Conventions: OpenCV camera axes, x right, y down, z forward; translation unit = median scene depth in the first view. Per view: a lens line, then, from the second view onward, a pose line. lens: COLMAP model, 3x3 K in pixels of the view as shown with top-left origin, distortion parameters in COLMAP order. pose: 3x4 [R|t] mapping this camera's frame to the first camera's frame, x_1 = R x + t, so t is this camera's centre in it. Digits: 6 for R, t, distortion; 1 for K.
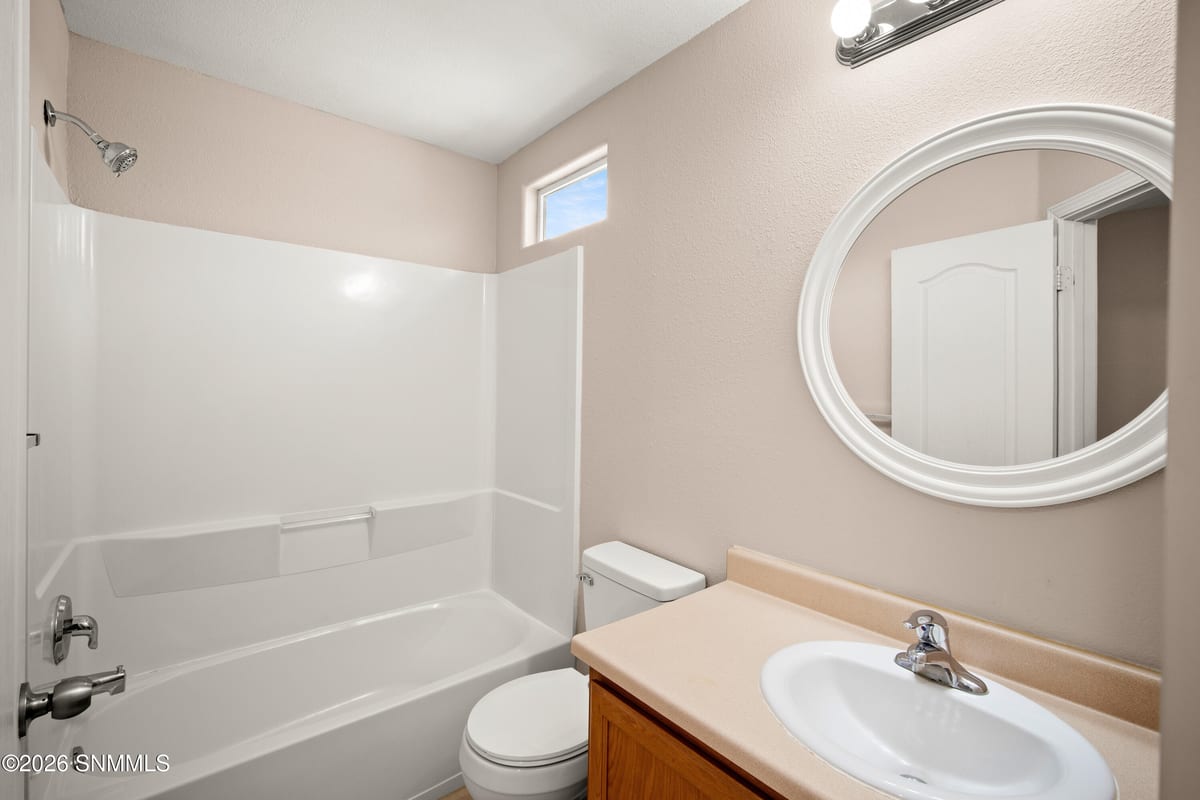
lens RADIAL K [[524.0, 0, 599.9], [0, 524.0, 386.1], [0, 0, 1]] dist [0.000051, 0.000007]
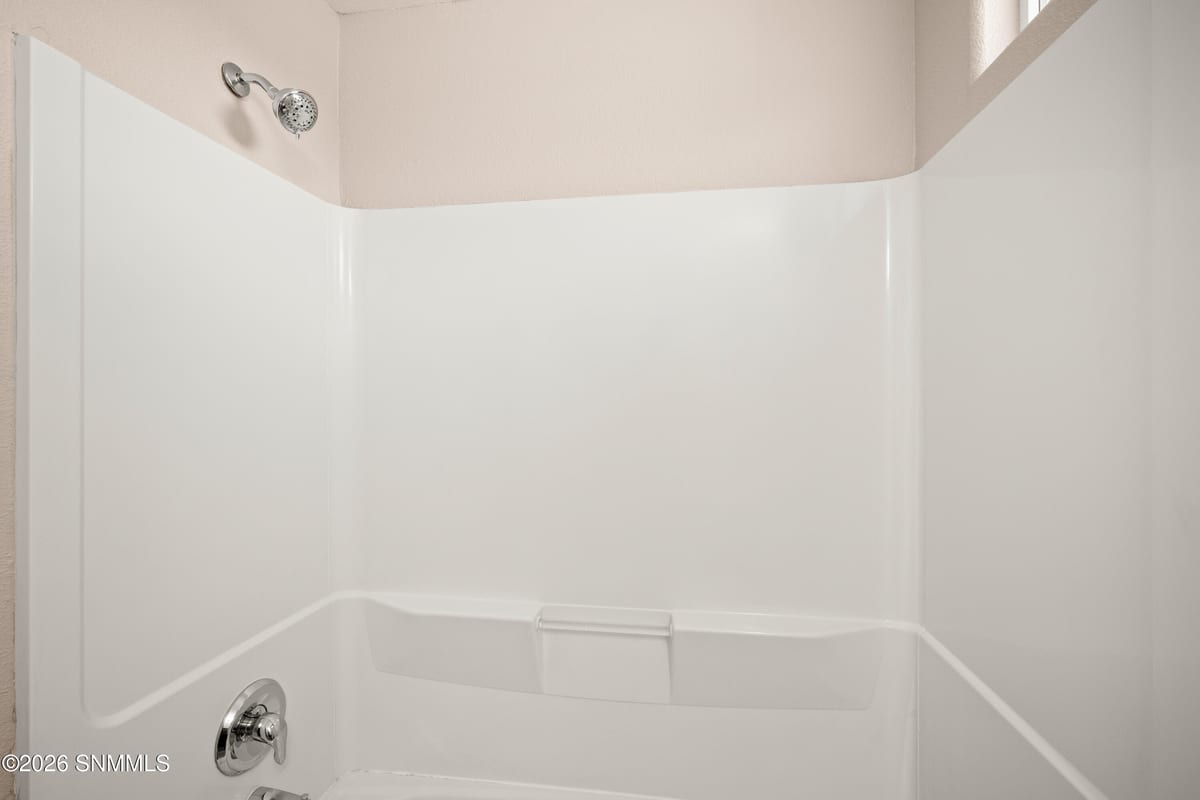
lens RADIAL K [[563.6, 0, 598.9], [0, 563.6, 416.3], [0, 0, 1]] dist [0.001315, 0.000127]
pose [[0.667091, -0.000007, -0.744976, -0.016353], [0.002621, 0.999994, 0.002337, 0.001229], [0.744972, -0.003511, 0.667087, 0.517170]]
